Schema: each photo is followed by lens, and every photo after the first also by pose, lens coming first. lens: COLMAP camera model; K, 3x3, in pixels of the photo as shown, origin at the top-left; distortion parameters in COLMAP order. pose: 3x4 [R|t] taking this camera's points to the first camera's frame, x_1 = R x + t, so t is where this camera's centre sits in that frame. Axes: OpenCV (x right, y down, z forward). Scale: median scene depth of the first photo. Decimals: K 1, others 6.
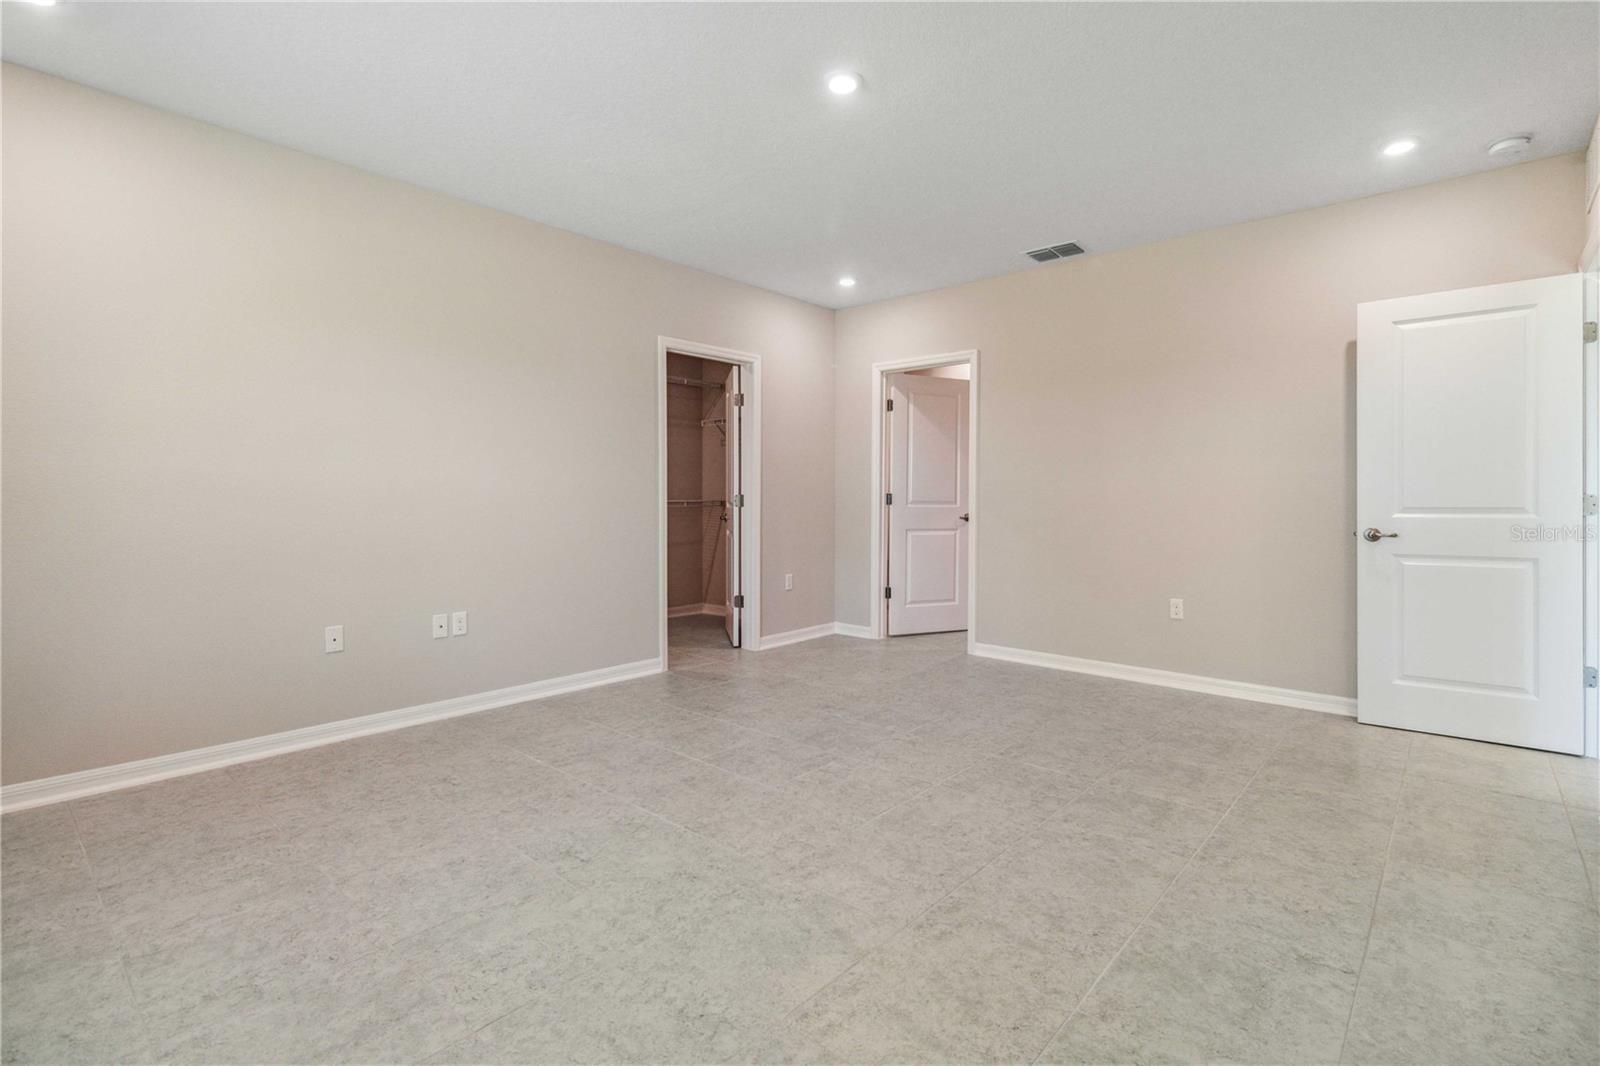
lens RADIAL K [[743.6, 0, 796.8], [0, 743.6, 502.3], [0, 0, 1]] dist [-0.000092, 0.000687]
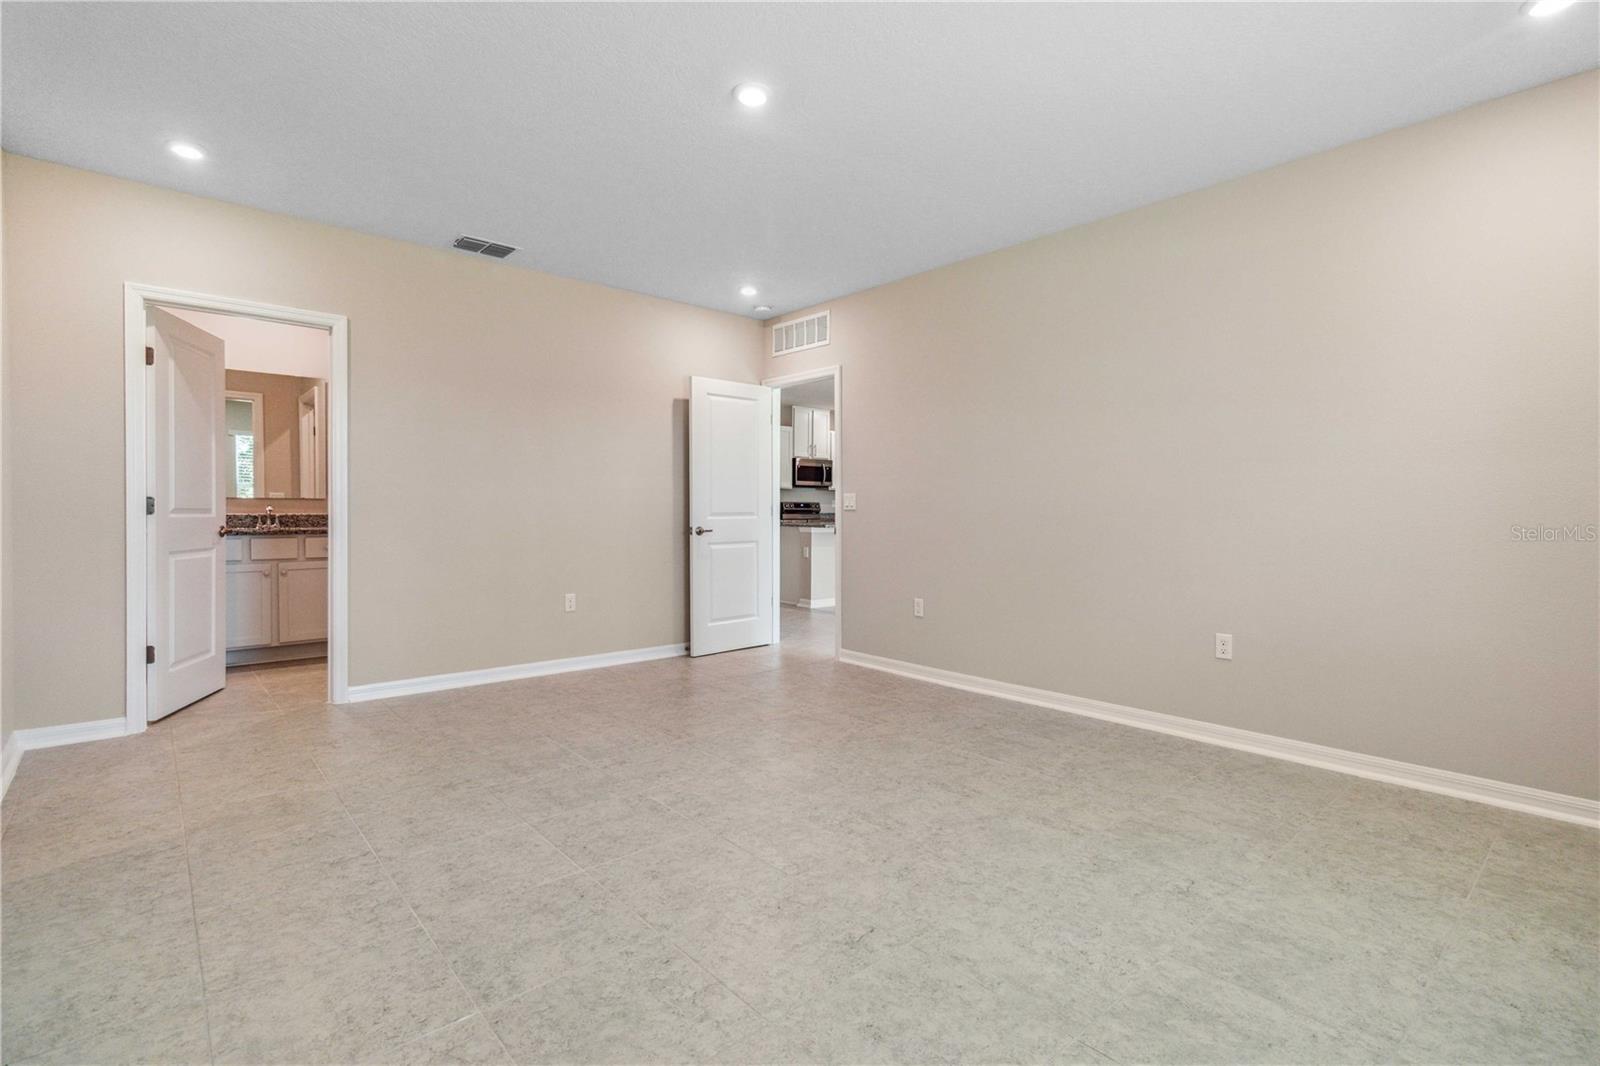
lens RADIAL K [[743.6, 0, 812.7], [0, 743.6, 521.8], [0, 0, 1]] dist [-0.000092, 0.000687]
pose [[0.111172, -0.017091, 0.993654, -0.792681], [0.003582, 0.999853, 0.016797, 0.000941], [-0.993795, 0.001692, 0.111217, 0.682473]]
